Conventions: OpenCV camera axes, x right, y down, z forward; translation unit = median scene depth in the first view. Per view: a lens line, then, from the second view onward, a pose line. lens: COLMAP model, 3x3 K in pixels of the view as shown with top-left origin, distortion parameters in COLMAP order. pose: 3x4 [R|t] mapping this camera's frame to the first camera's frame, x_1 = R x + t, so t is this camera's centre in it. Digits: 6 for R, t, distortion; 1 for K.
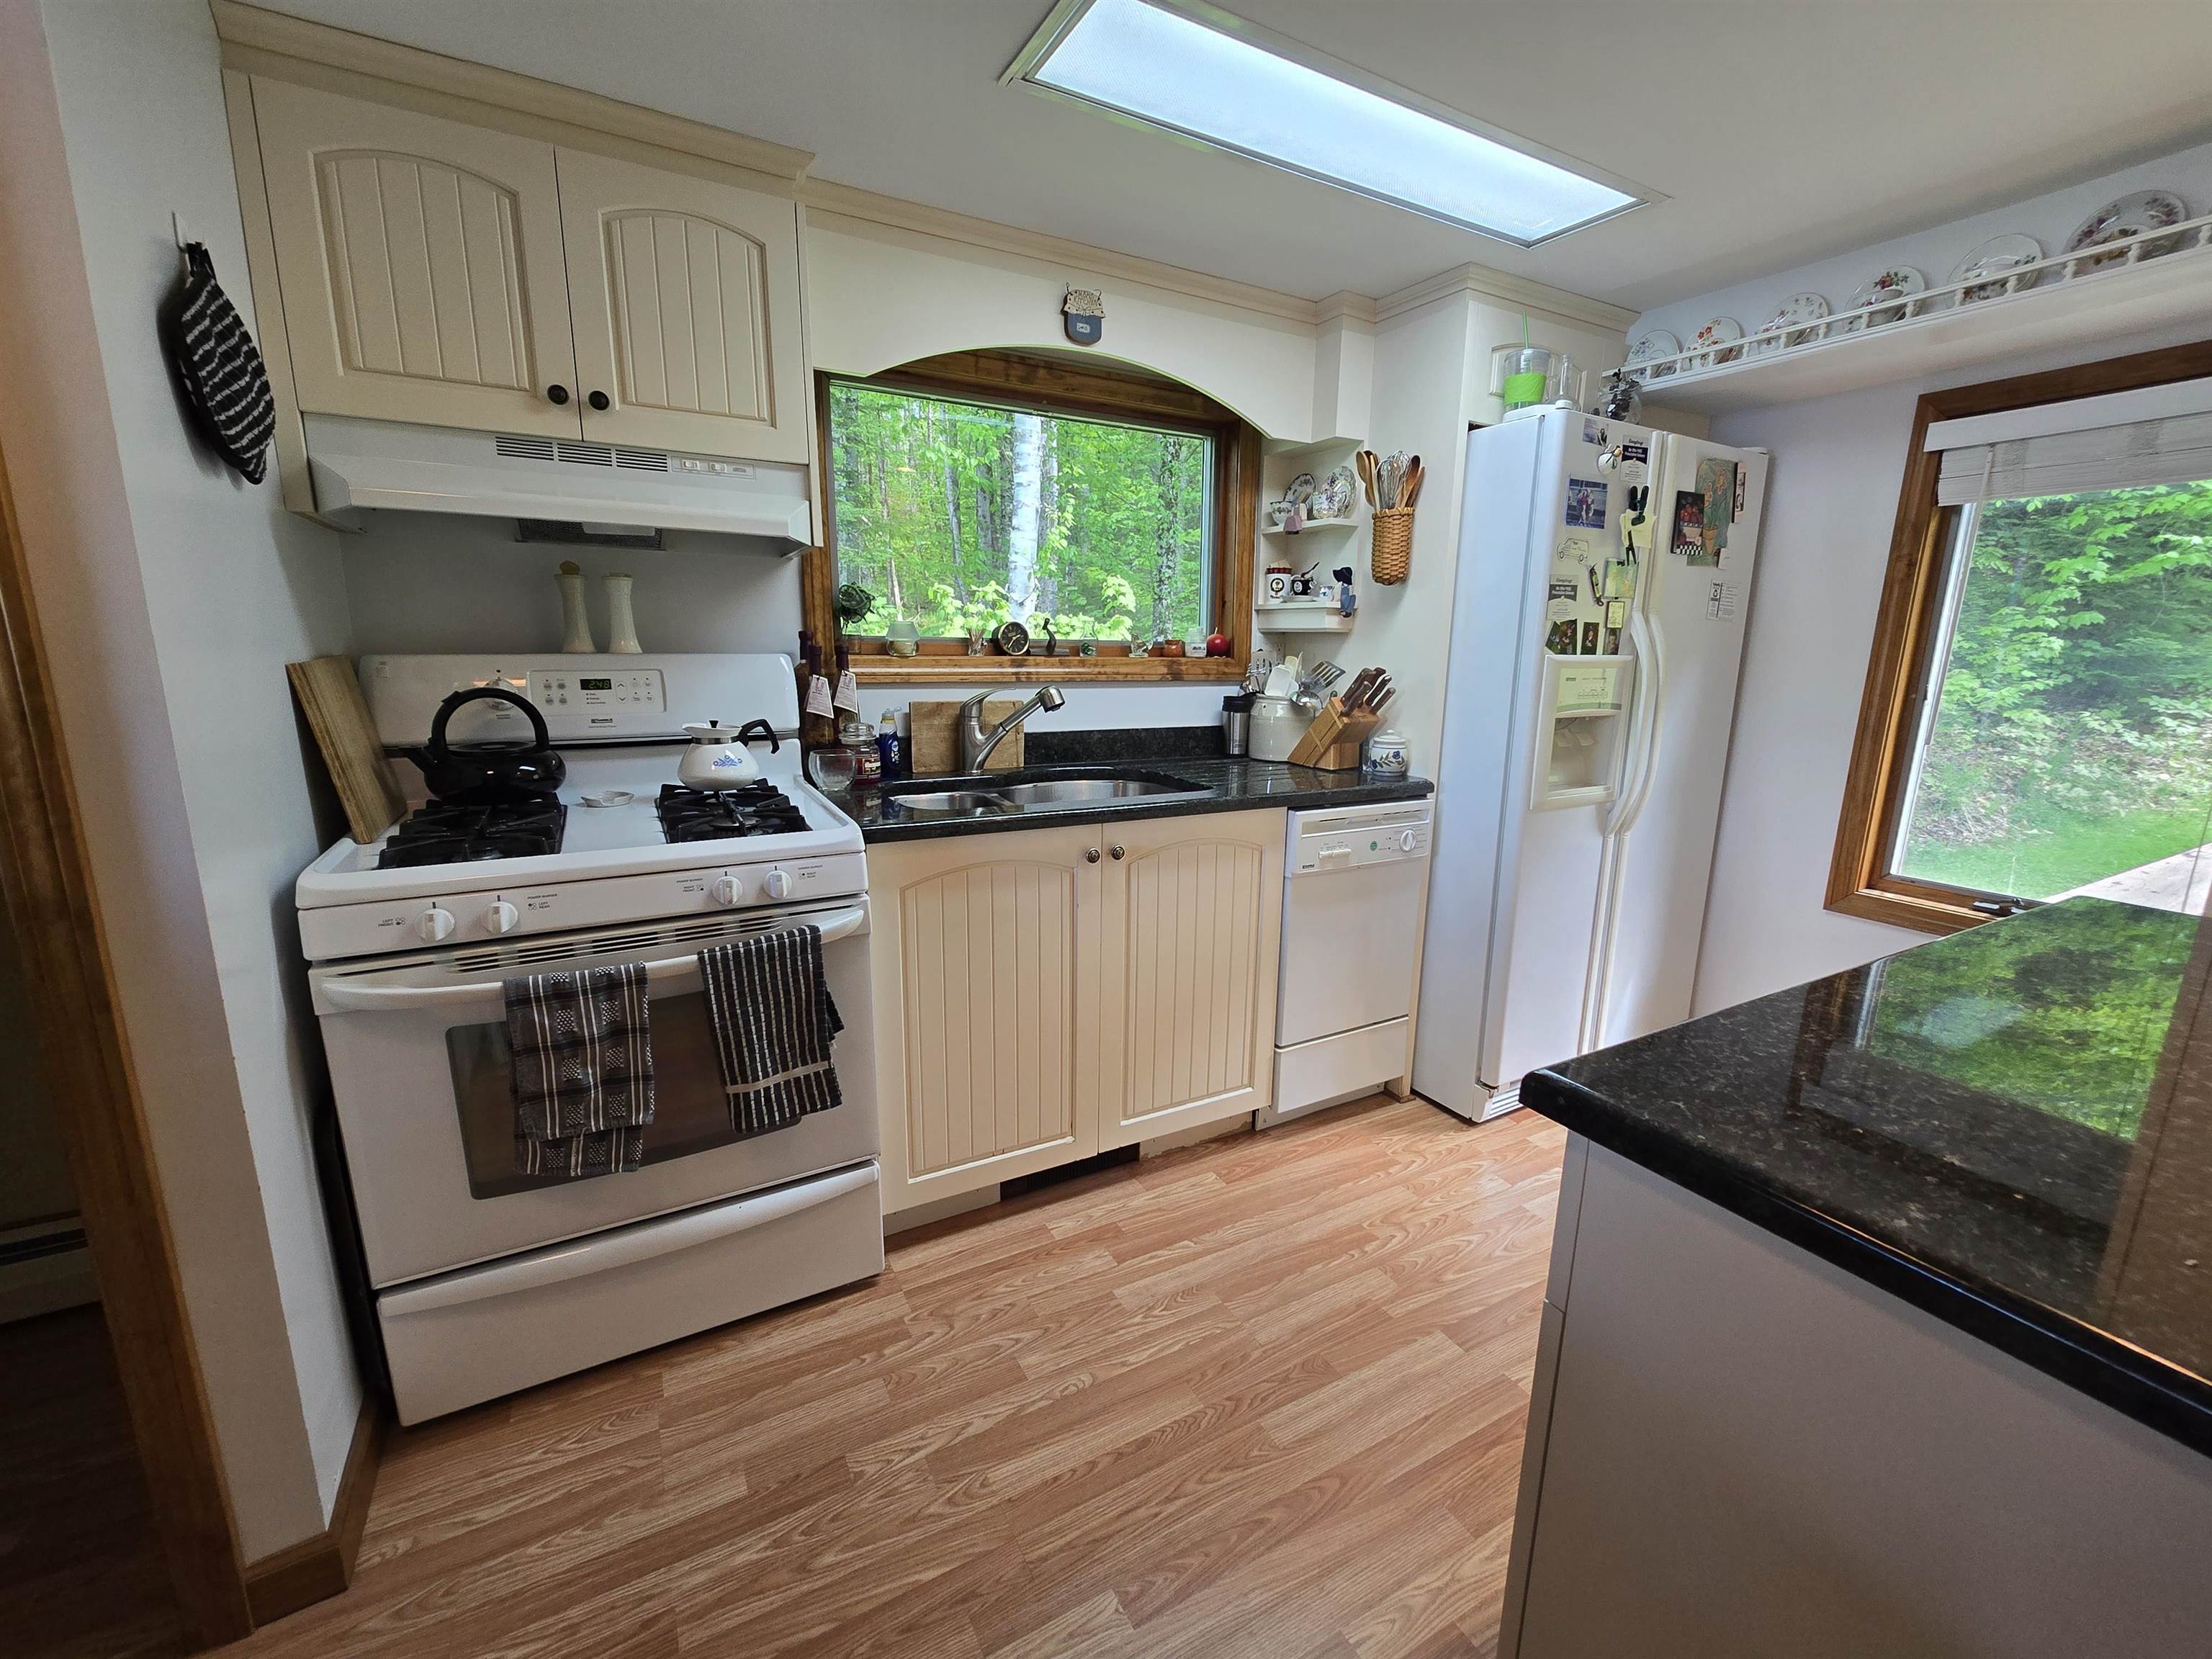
lens RADIAL K [[907.4, 0, 1126.2], [0, 907.4, 833.6], [0, 0, 1]] dist [0.002831, 0.000362]
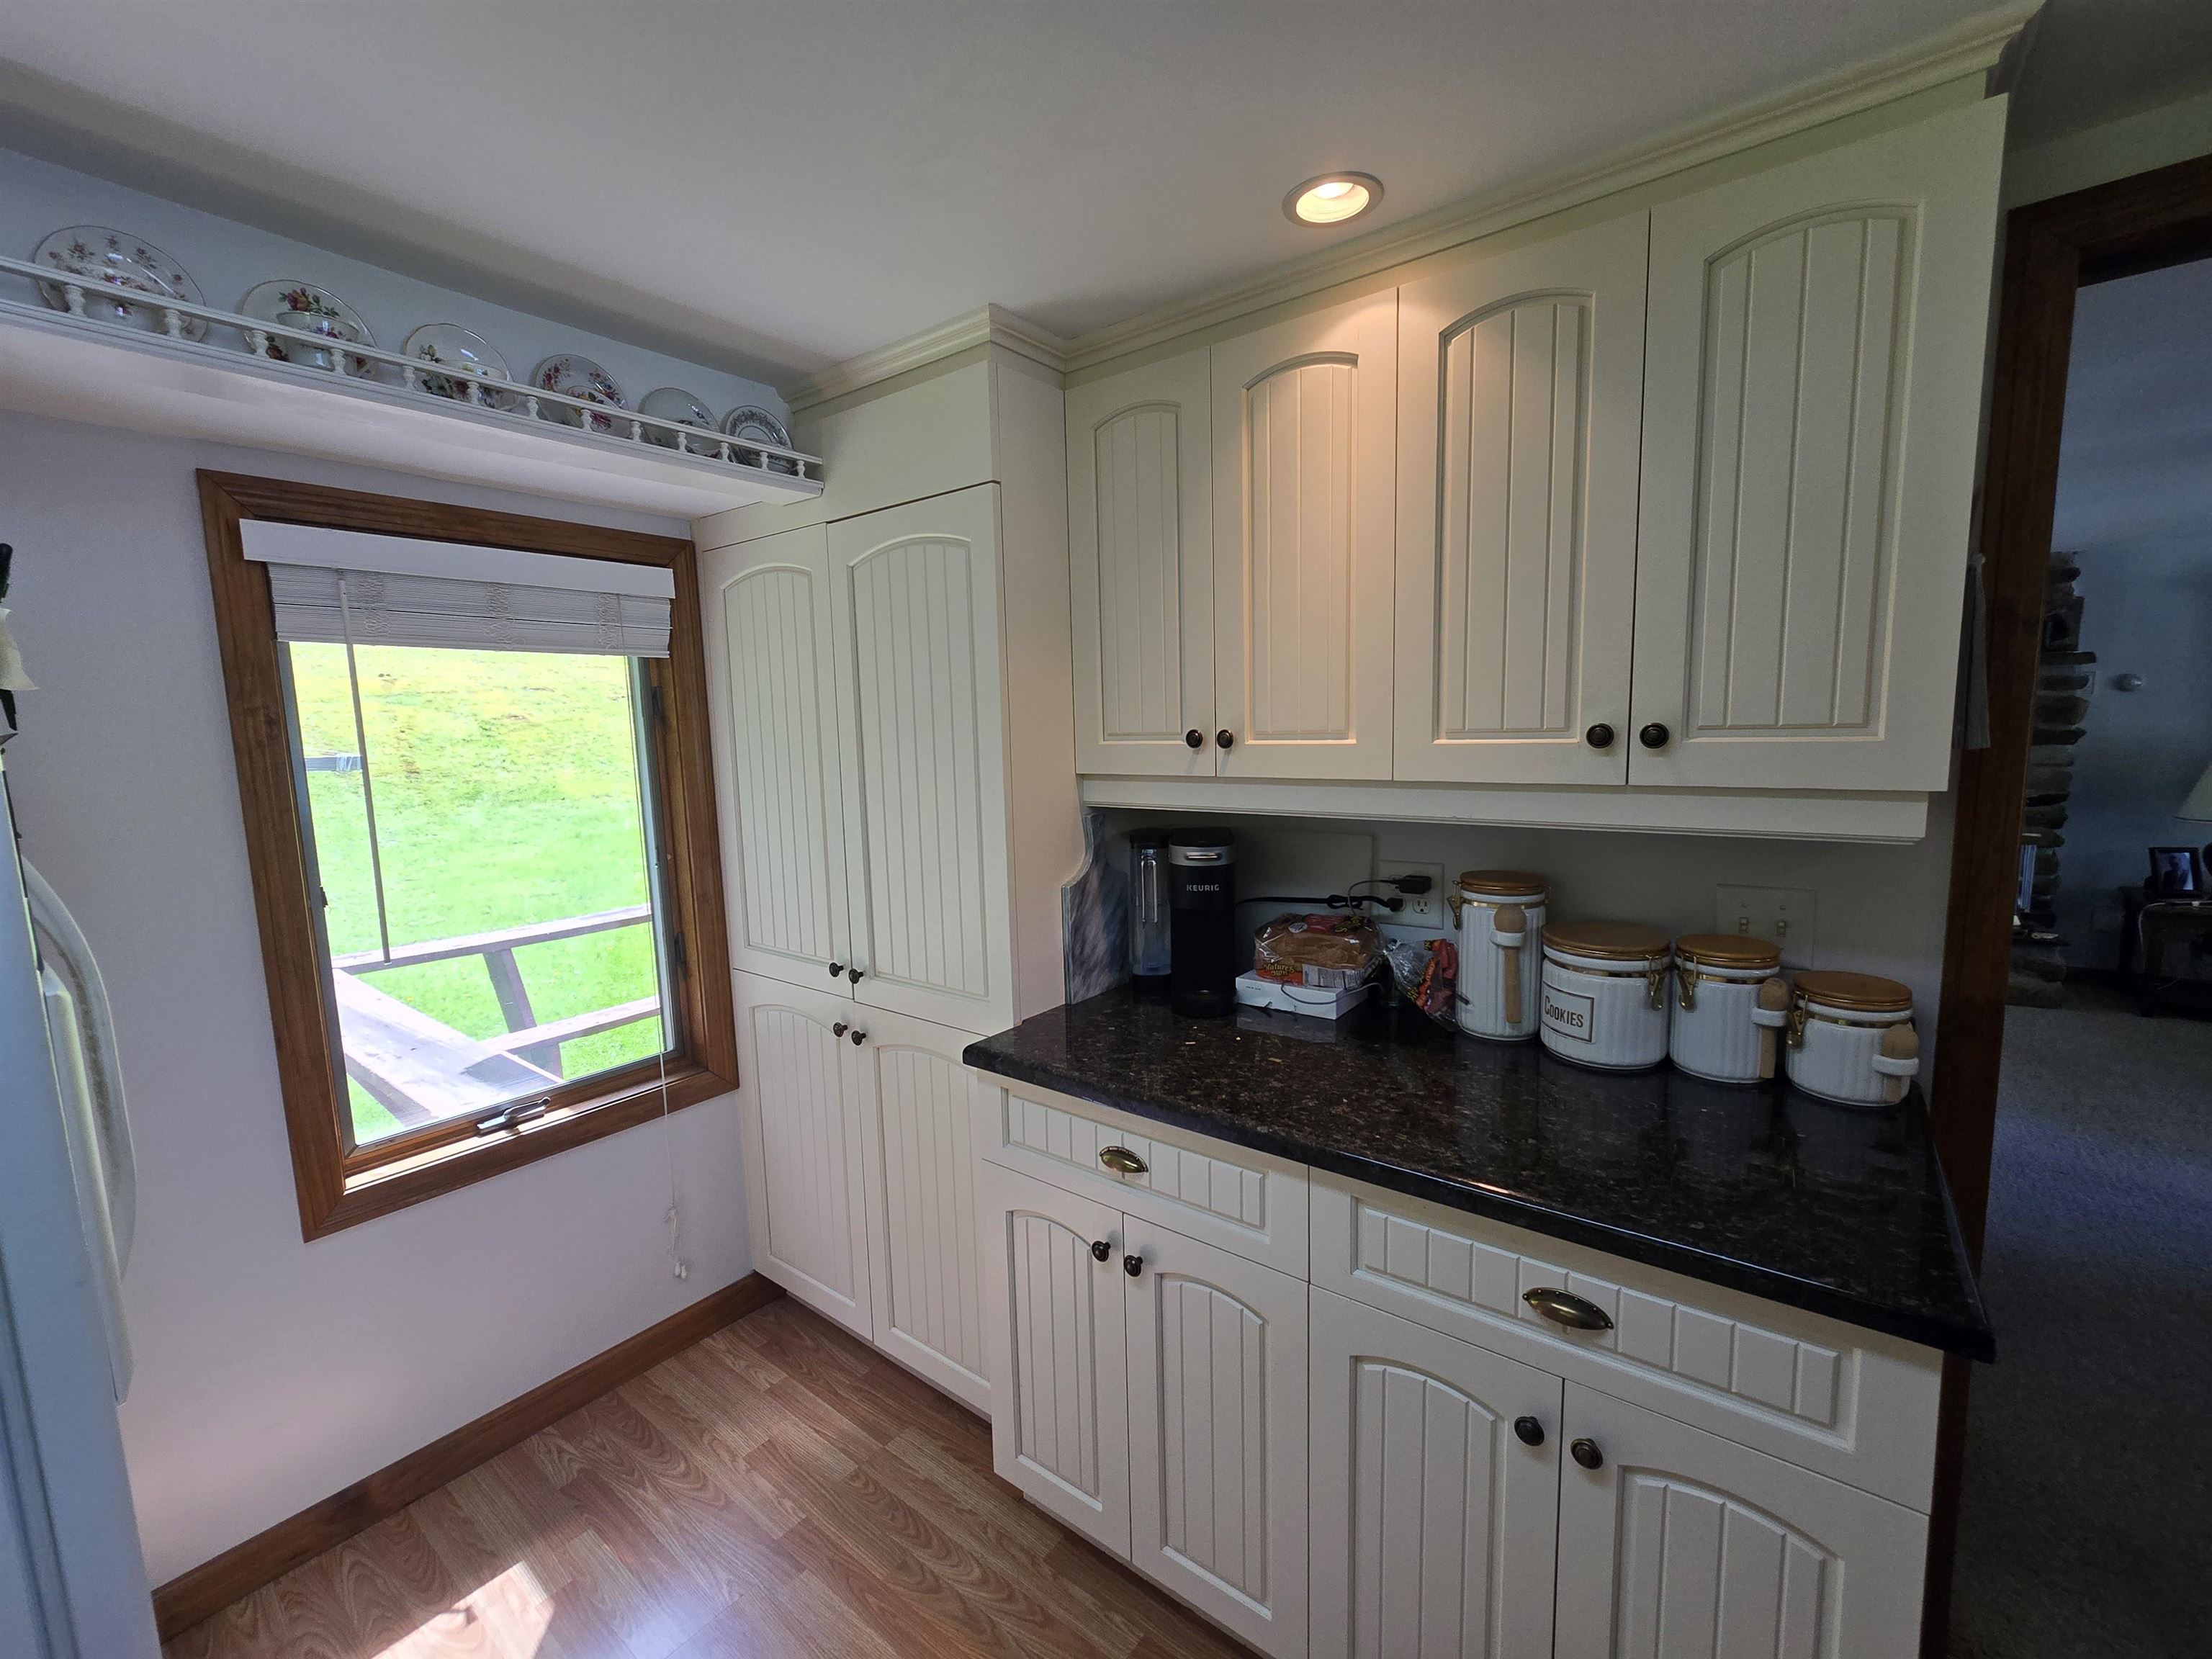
lens RADIAL K [[907.4, 0, 1114.9], [0, 907.4, 832.8], [0, 0, 1]] dist [0.002831, 0.000362]
pose [[-0.390519, -0.120626, 0.912658, -0.003982], [0.205611, 0.954907, 0.214190, -0.277525], [-0.897340, 0.271298, -0.348107, 0.823697]]
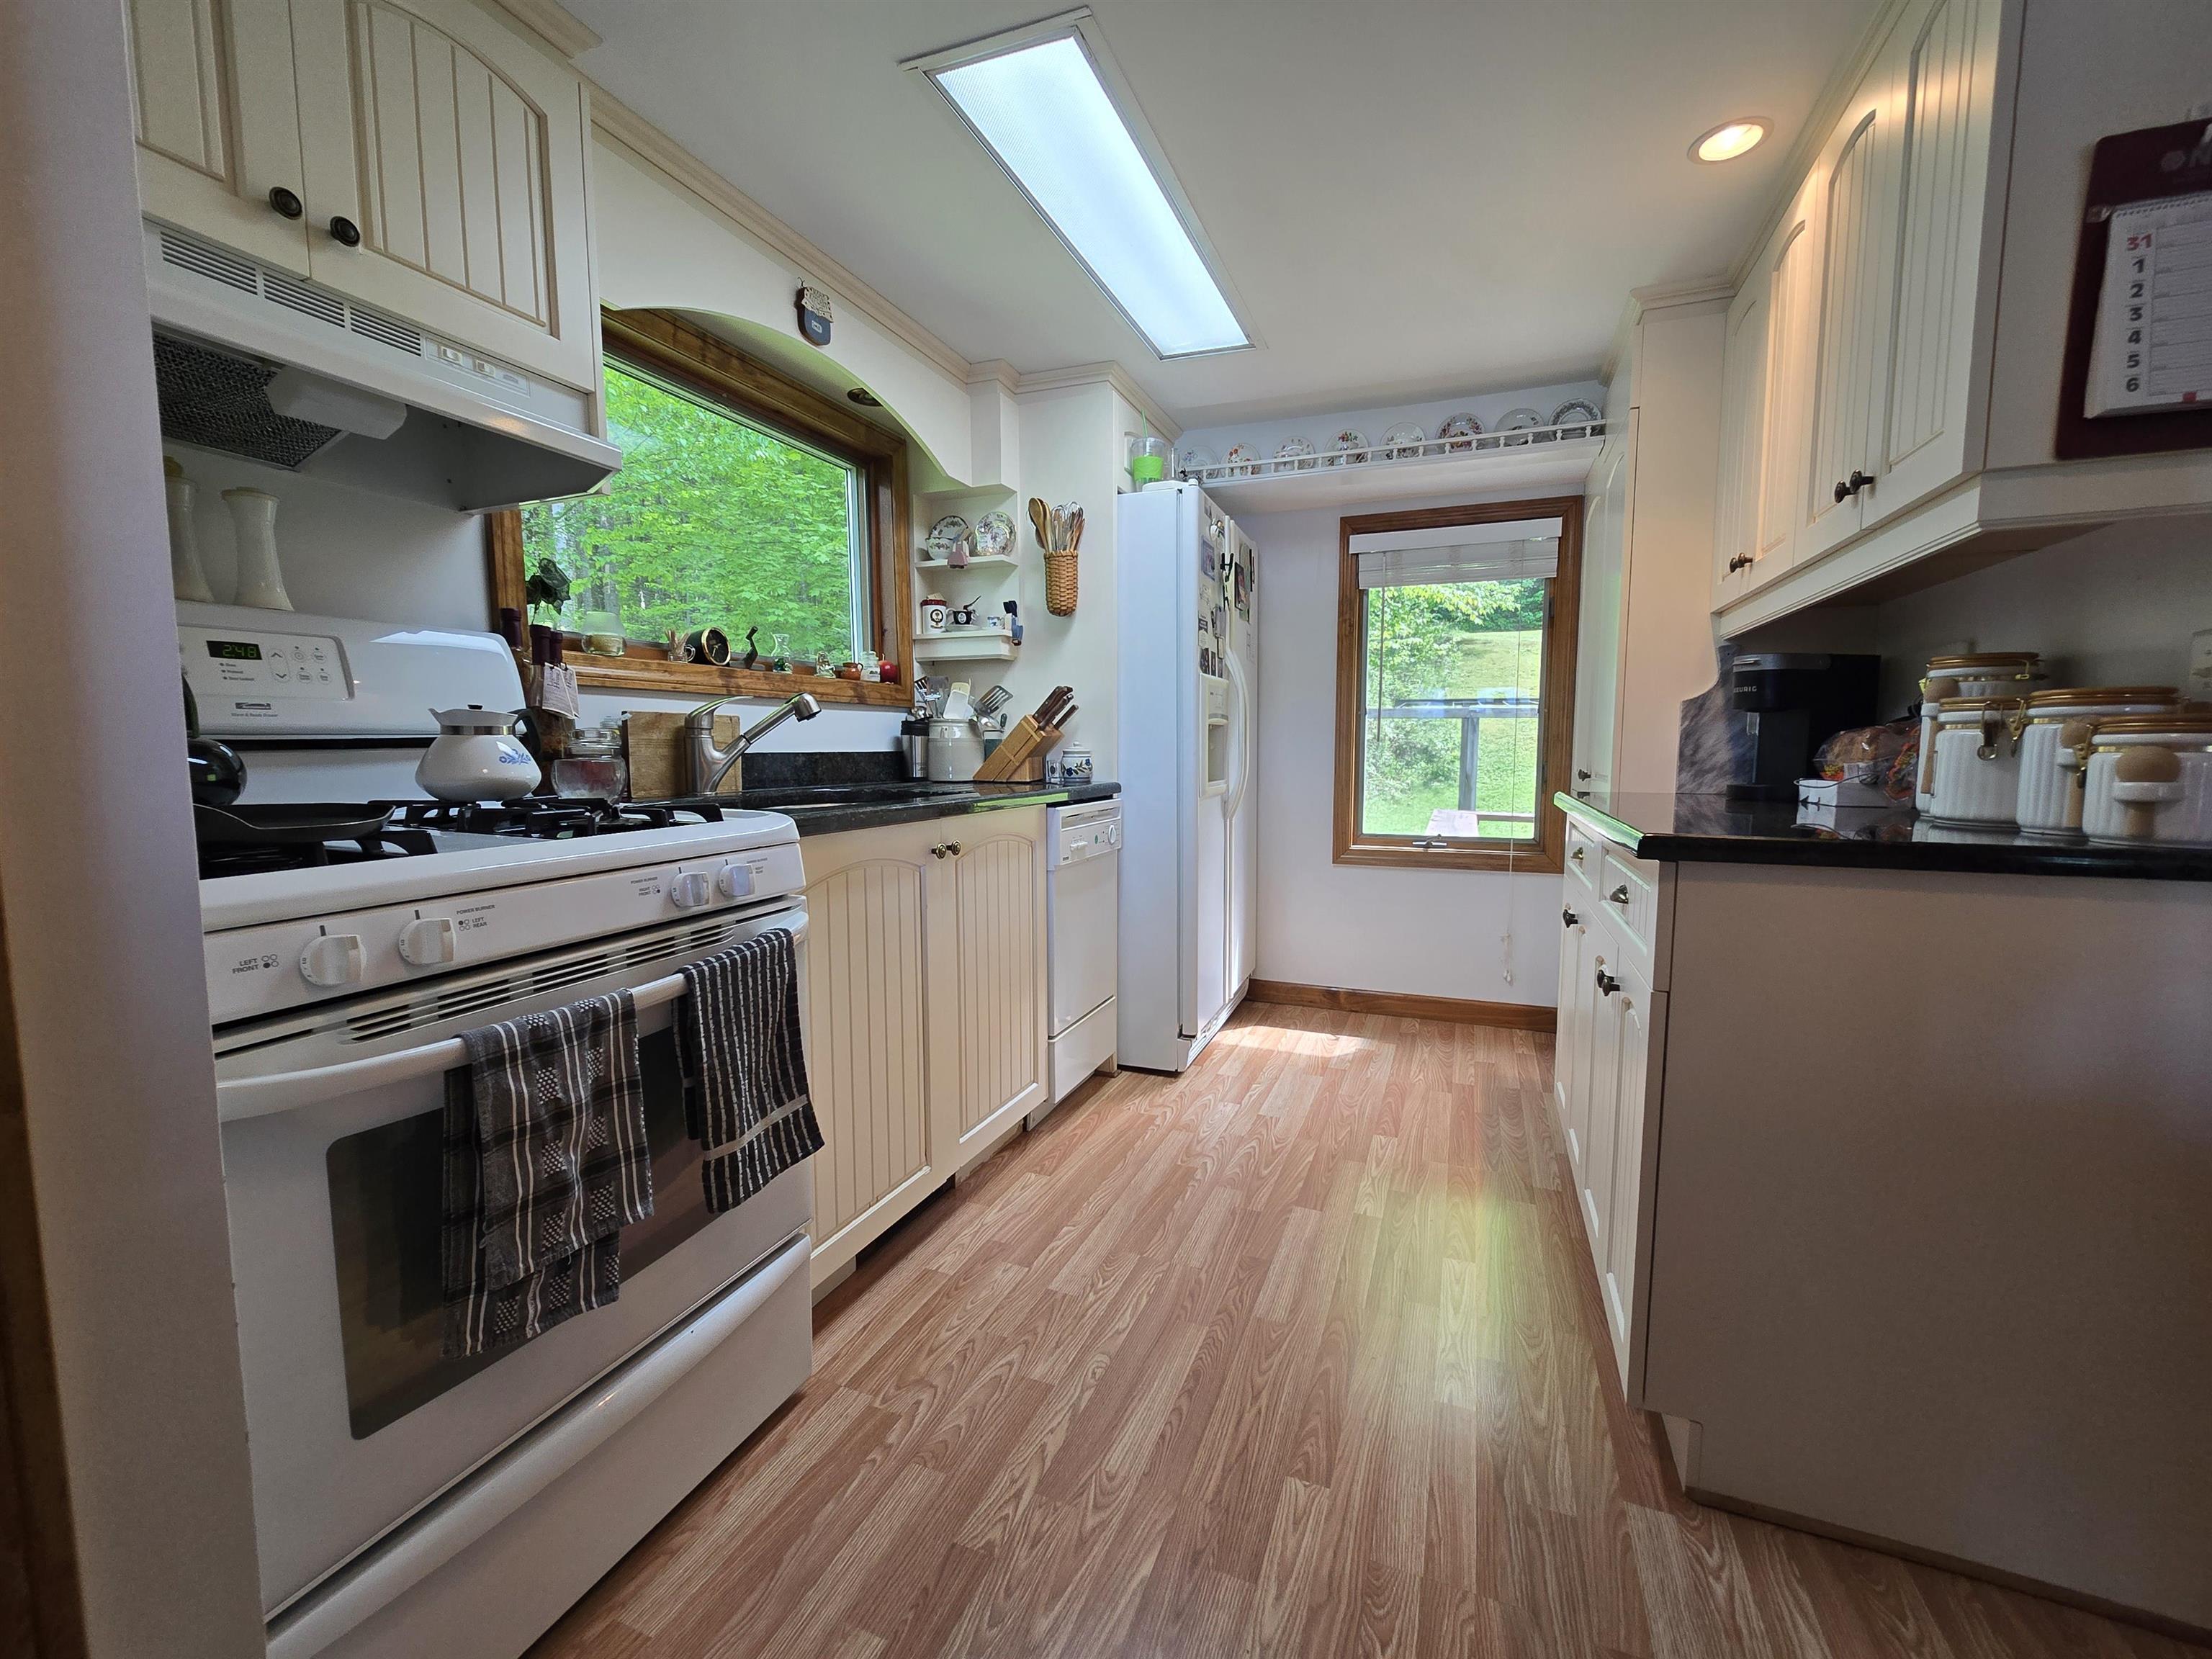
lens RADIAL K [[907.4, 0, 1113.5], [0, 907.4, 827.5], [0, 0, 1]] dist [0.002831, 0.000362]
pose [[0.779936, -0.074841, 0.621369, -0.477650], [0.141618, 0.988177, -0.058737, 0.079873], [-0.609626, 0.133808, 0.781314, 0.128388]]
